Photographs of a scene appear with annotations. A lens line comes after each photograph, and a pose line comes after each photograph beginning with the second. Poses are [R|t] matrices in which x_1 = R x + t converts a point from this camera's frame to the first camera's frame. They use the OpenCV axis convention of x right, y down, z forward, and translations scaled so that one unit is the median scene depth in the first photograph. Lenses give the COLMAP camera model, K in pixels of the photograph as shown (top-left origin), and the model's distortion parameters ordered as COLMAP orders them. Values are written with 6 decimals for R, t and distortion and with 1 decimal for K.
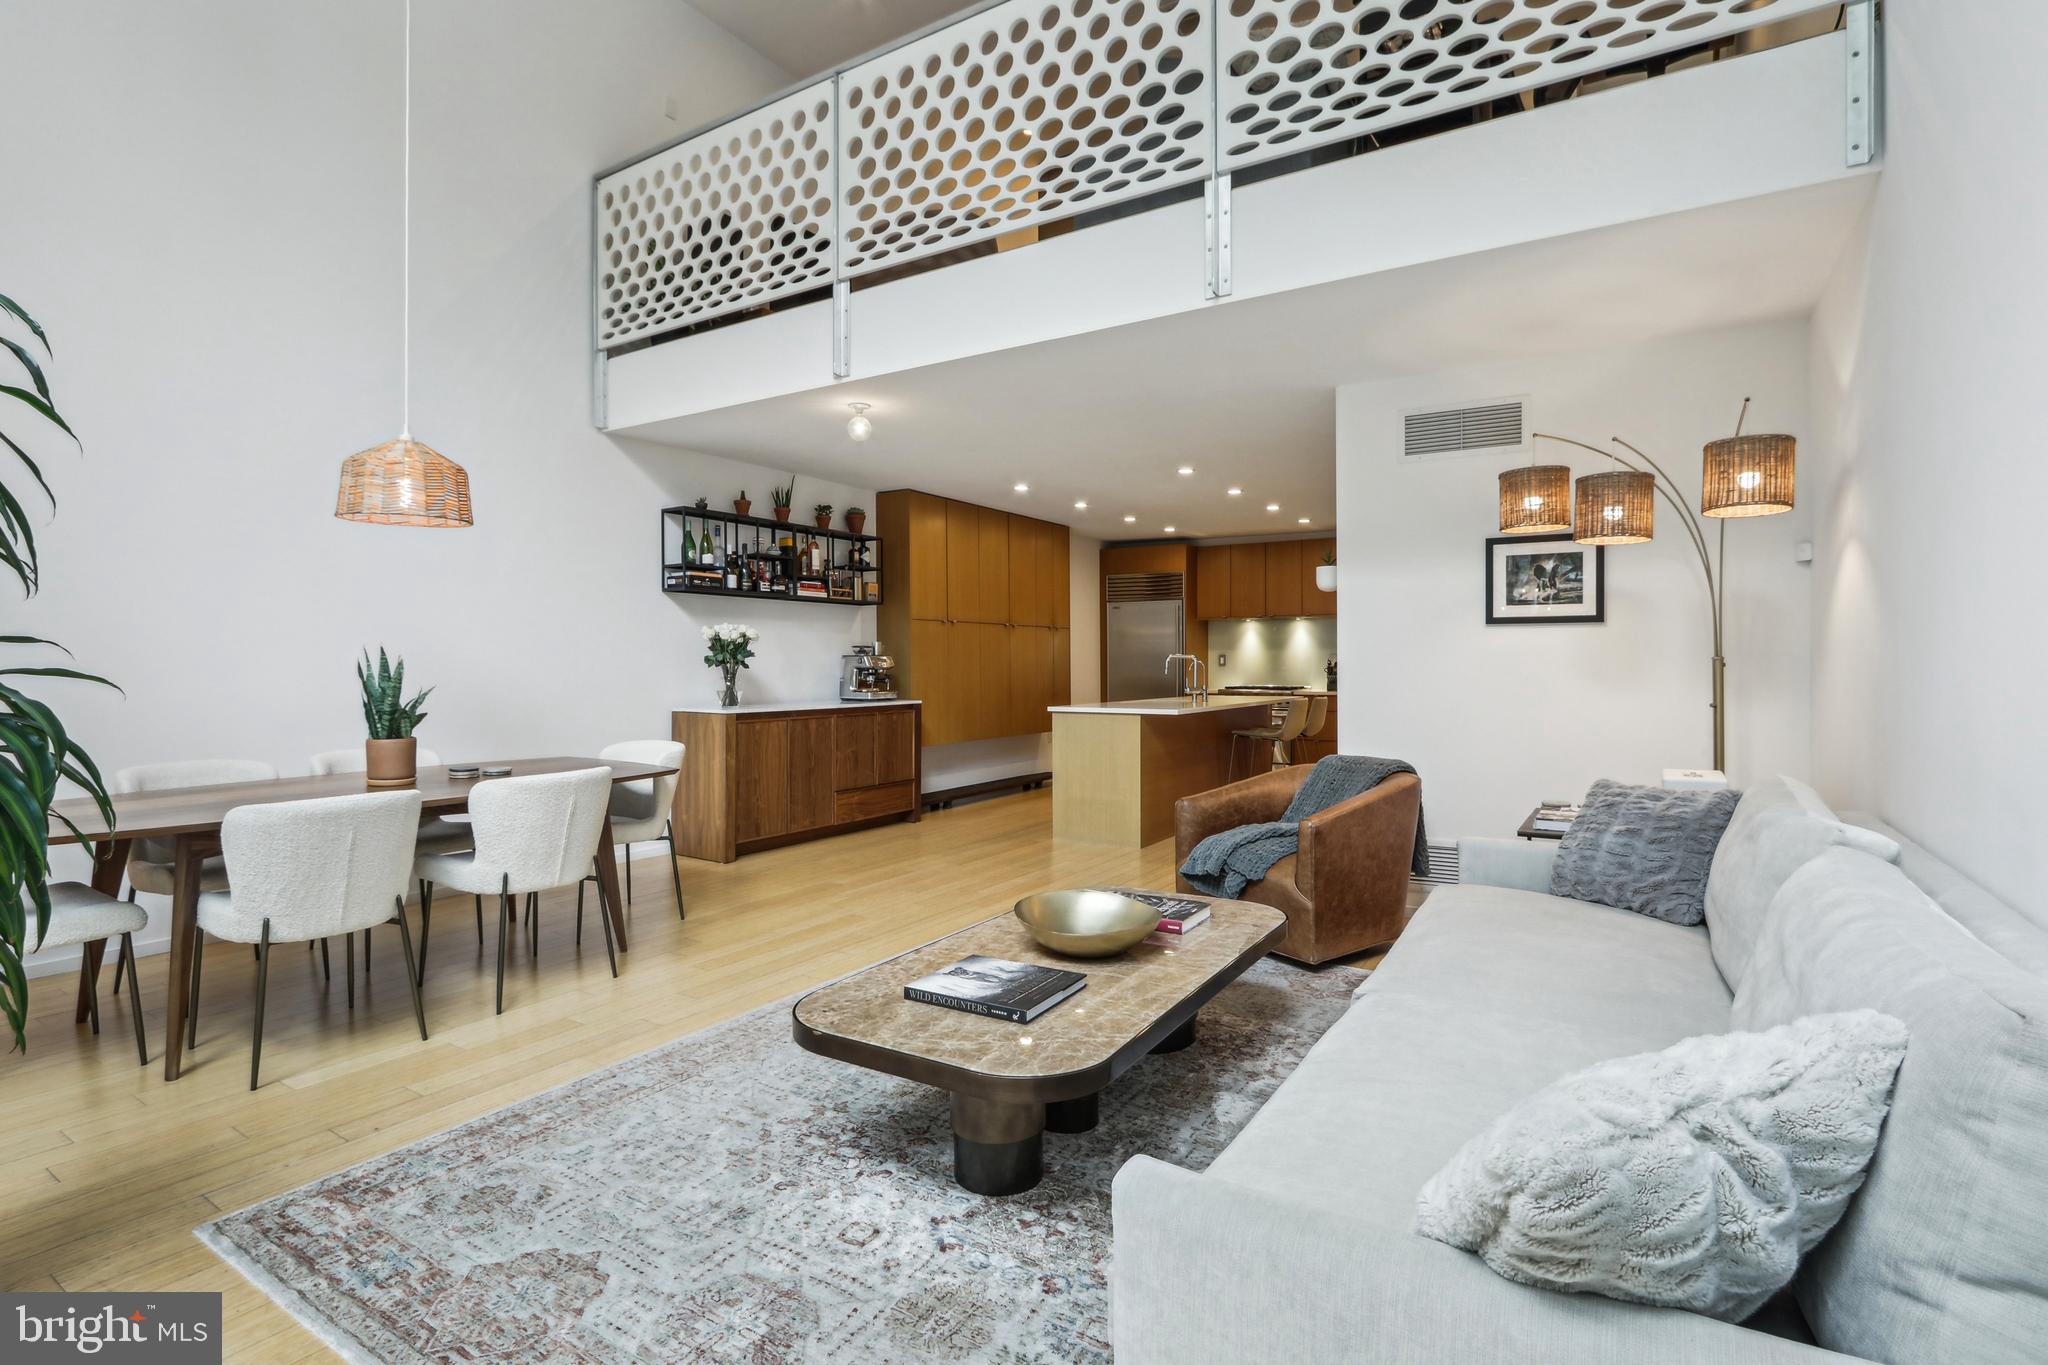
lens RADIAL K [[999.9, 0, 1014.9], [0, 999.9, 663.9], [0, 0, 1]] dist [-0.017086, -0.000530]
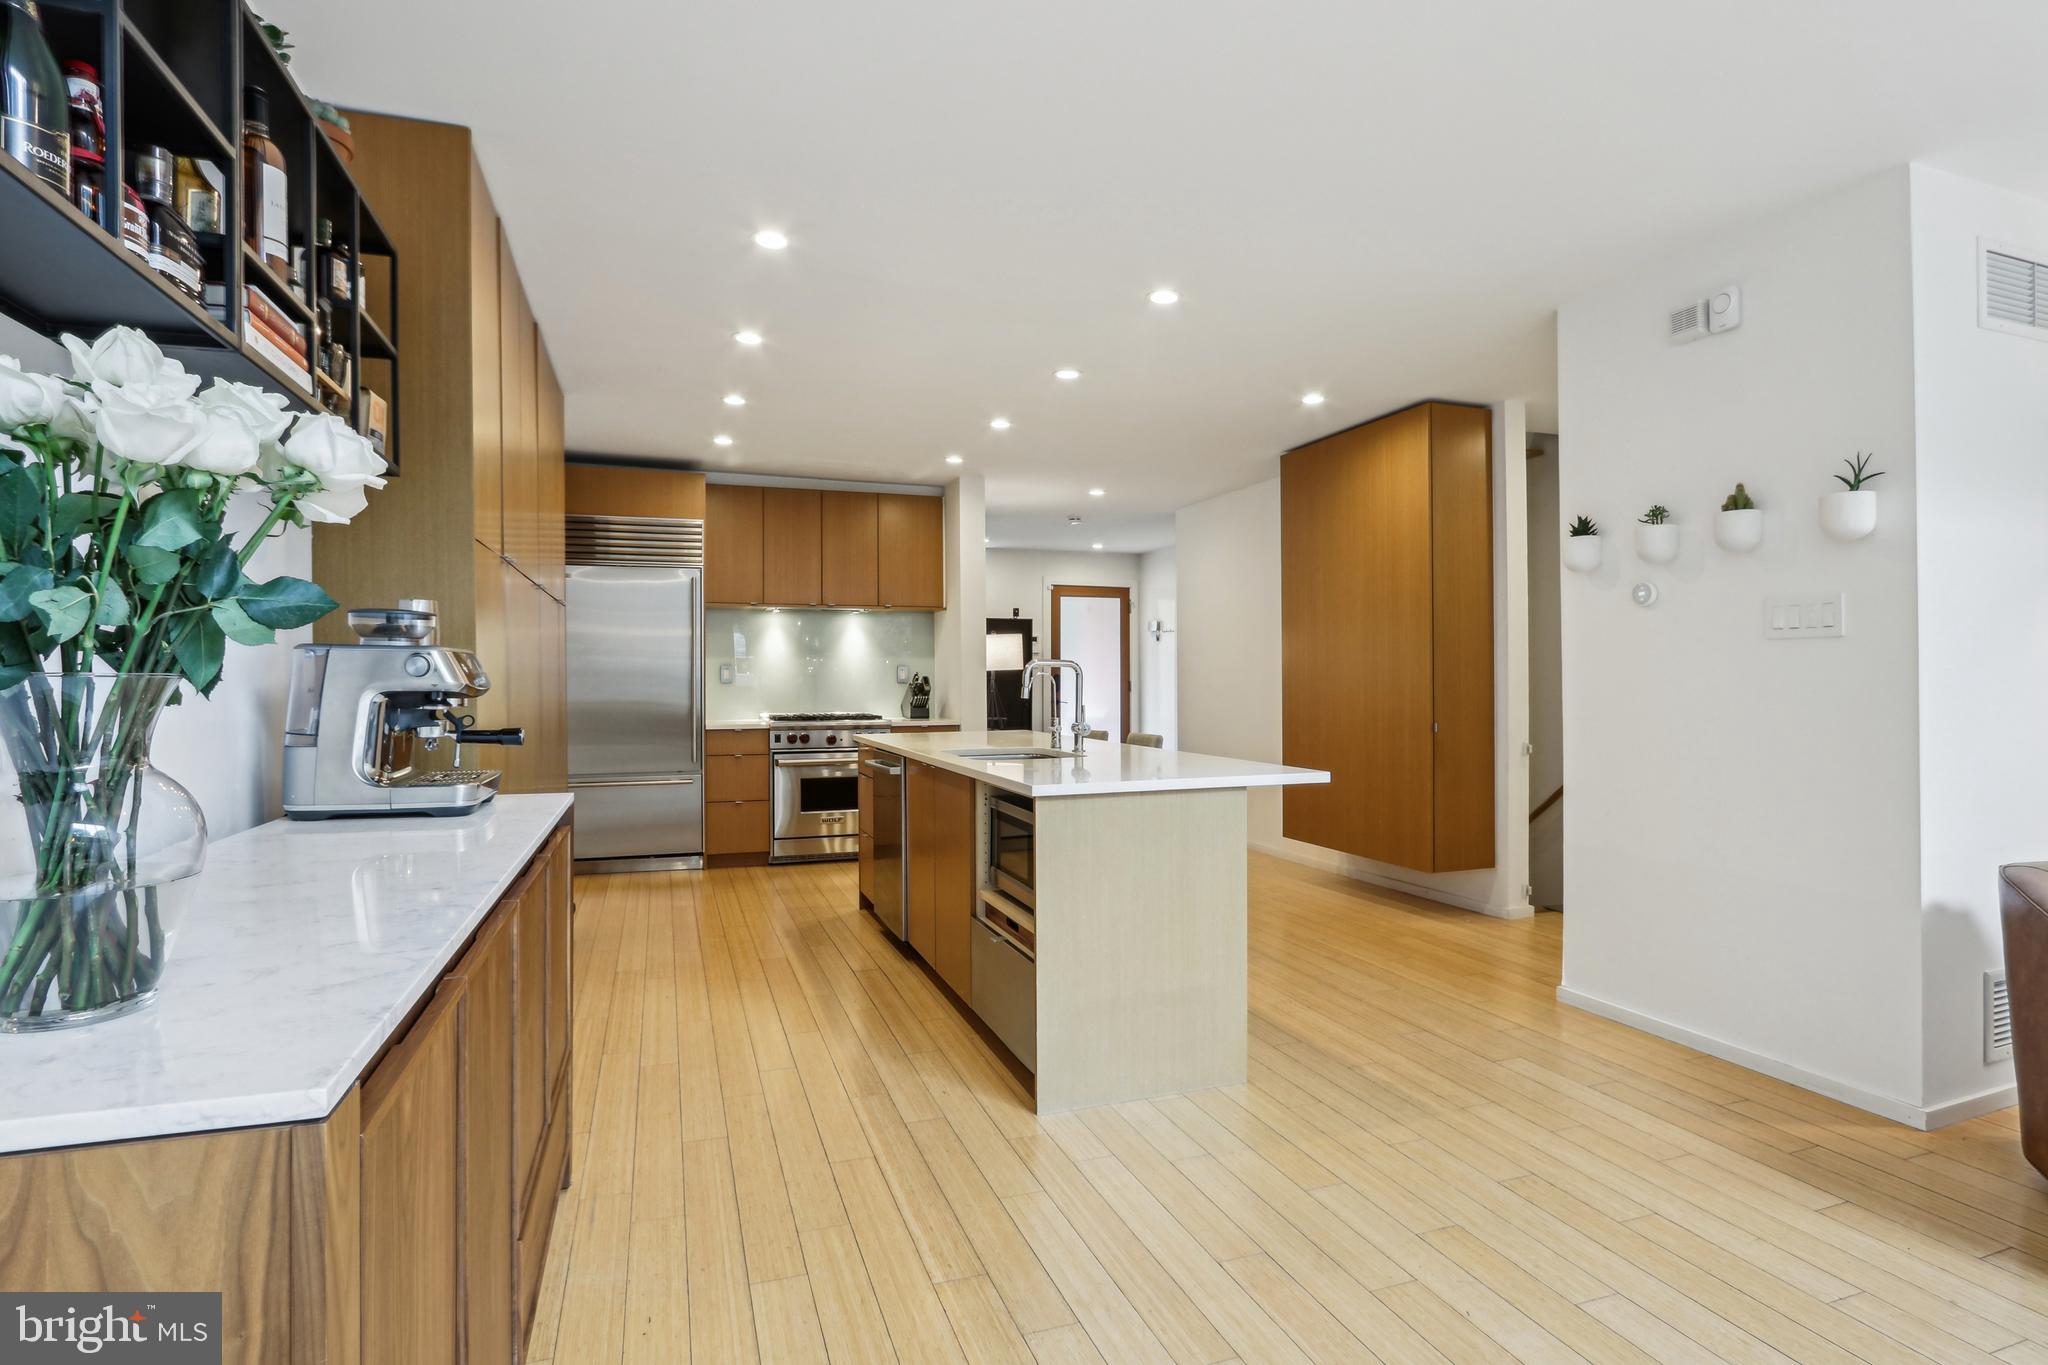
lens RADIAL K [[999.9, 0, 1014.9], [0, 999.9, 663.9], [0, 0, 1]] dist [-0.017086, -0.000530]
pose [[0.610312, 0.007420, 0.792127, -0.209306], [0.005862, 0.999886, -0.013882, 0.000461], [-0.792140, 0.013116, 0.610199, 0.595488]]
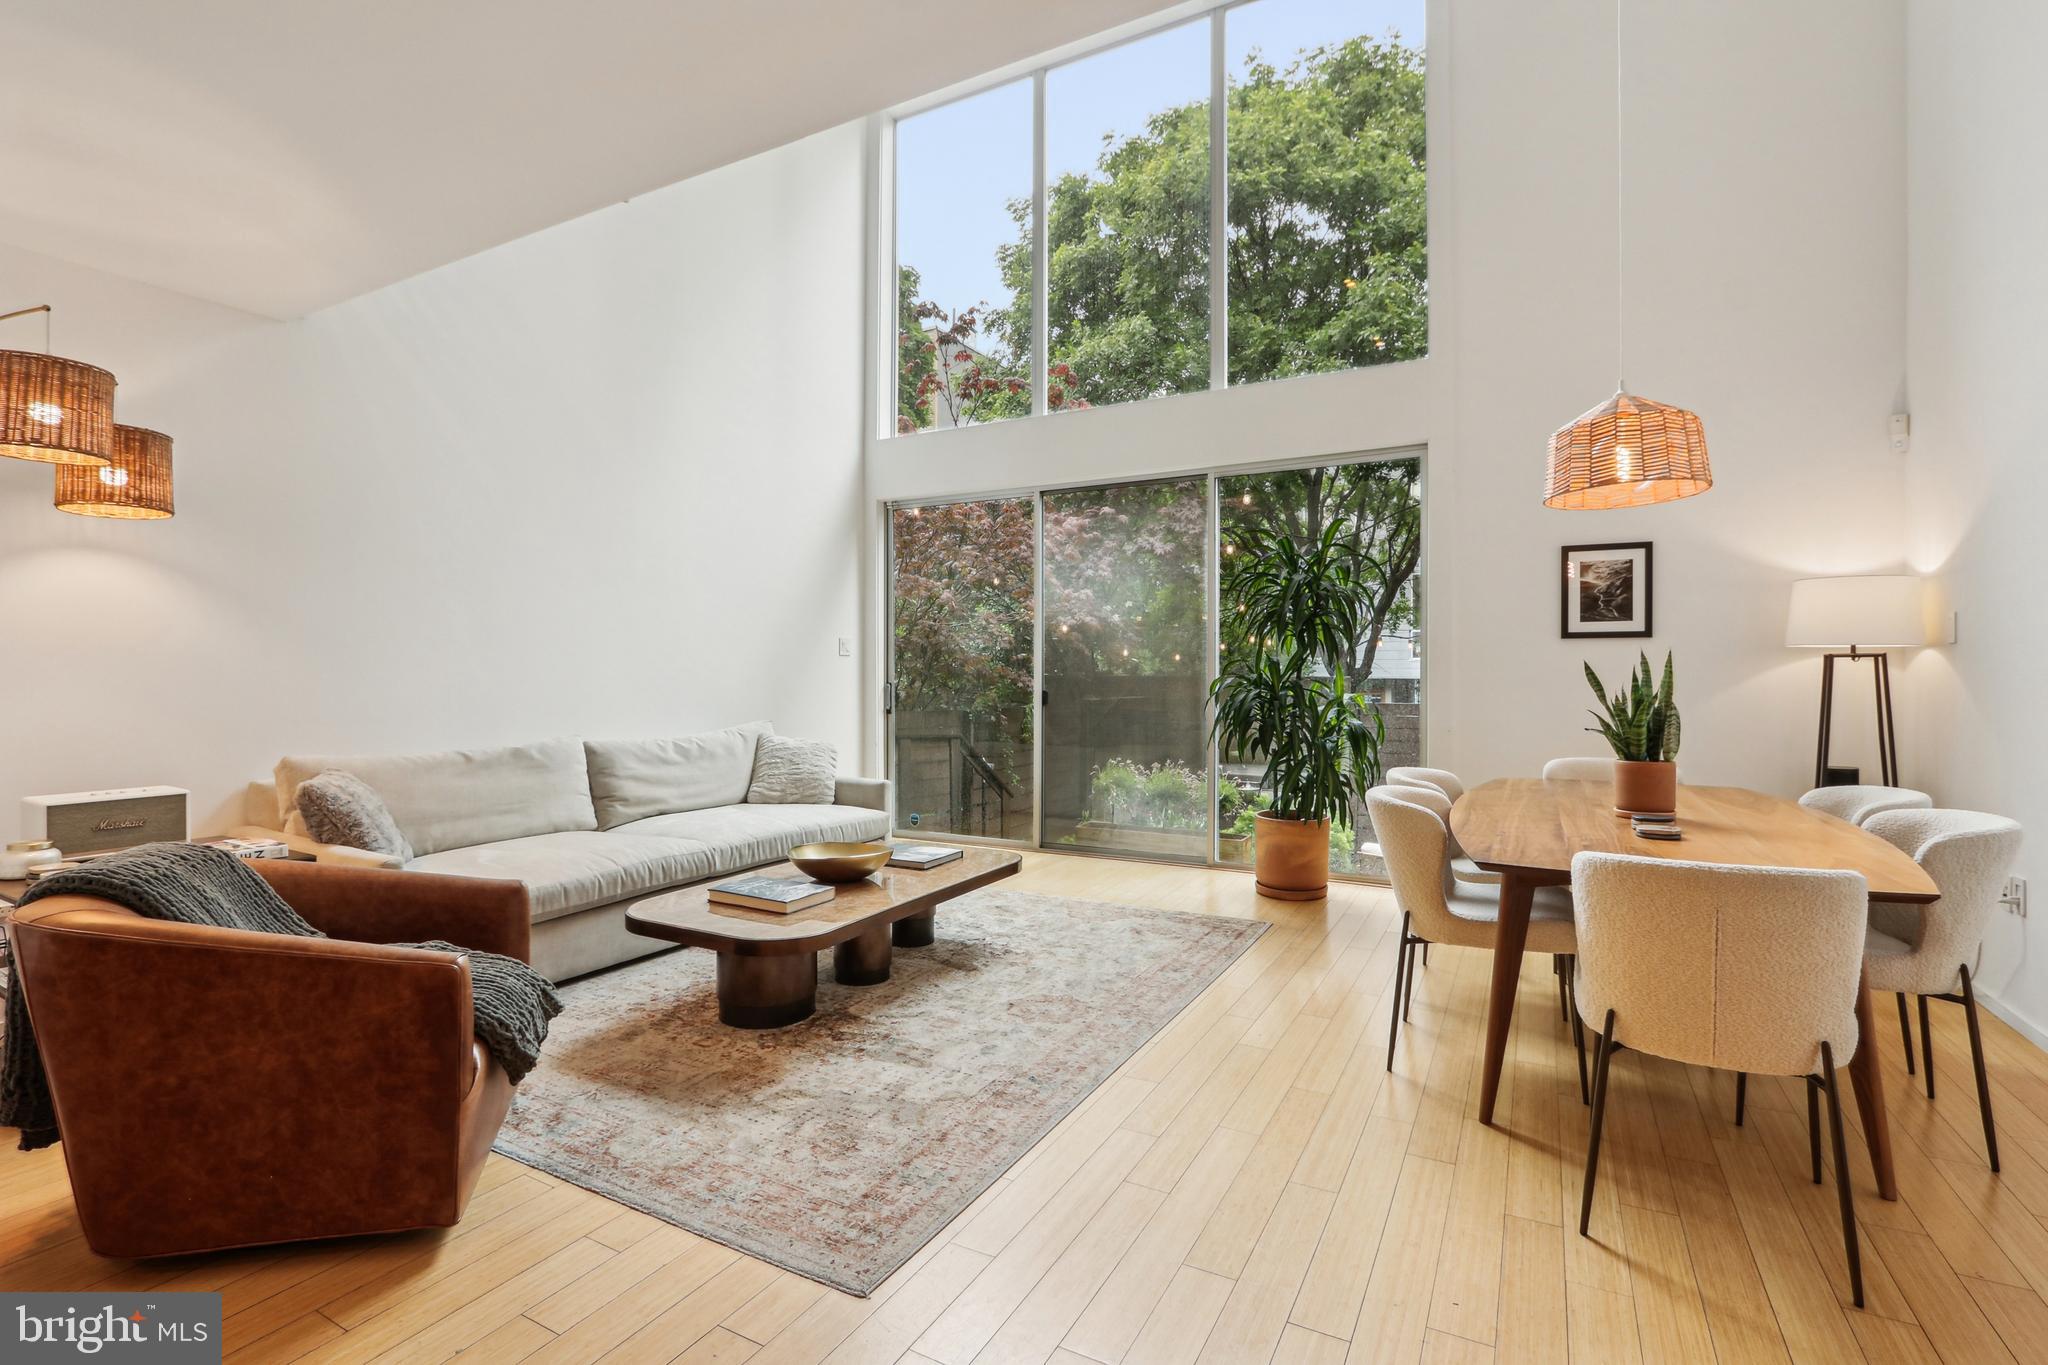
lens RADIAL K [[951.7, 0, 1024.0], [0, 951.7, 682.5], [0, 0, 1]] dist [-0.010673, -0.000150]
pose [[-0.997272, -0.005791, -0.073588, -0.025127], [-0.006699, 0.999904, 0.012094, 0.000875], [0.073511, 0.012554, -0.997215, 0.742301]]
